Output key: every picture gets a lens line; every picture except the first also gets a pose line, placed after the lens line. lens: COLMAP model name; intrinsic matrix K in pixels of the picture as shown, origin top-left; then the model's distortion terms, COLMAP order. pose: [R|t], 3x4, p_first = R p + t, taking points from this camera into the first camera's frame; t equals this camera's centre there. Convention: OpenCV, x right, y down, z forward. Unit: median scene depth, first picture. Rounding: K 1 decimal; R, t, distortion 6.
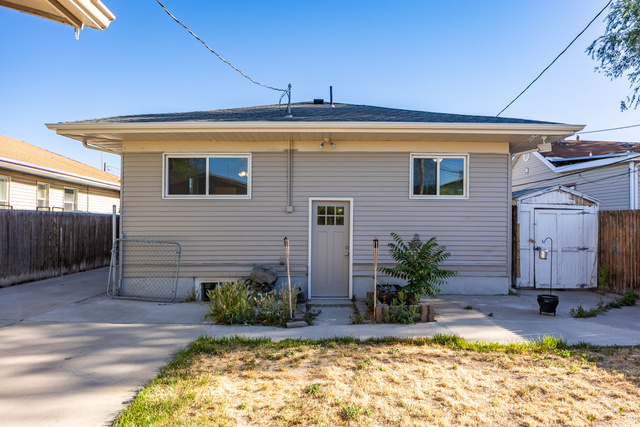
lens RADIAL K [[380.5, 0, 320.0], [0, 380.5, 213.5], [0, 0, 1]] dist [-0.003601, -0.001341]
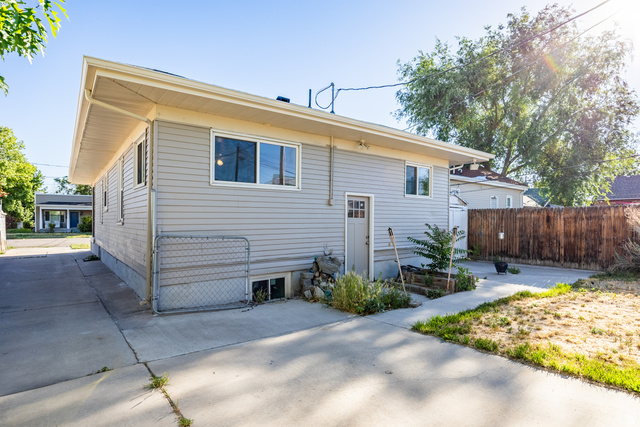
lens RADIAL K [[335.2, 0, 320.0], [0, 335.2, 213.5], [0, 0, 1]] dist [-0.001380, -0.000348]
pose [[0.791701, 0.010351, 0.610821, -0.669834], [-0.016403, 0.999856, 0.004317, 0.016256], [-0.610689, -0.013437, 0.791757, 0.284243]]
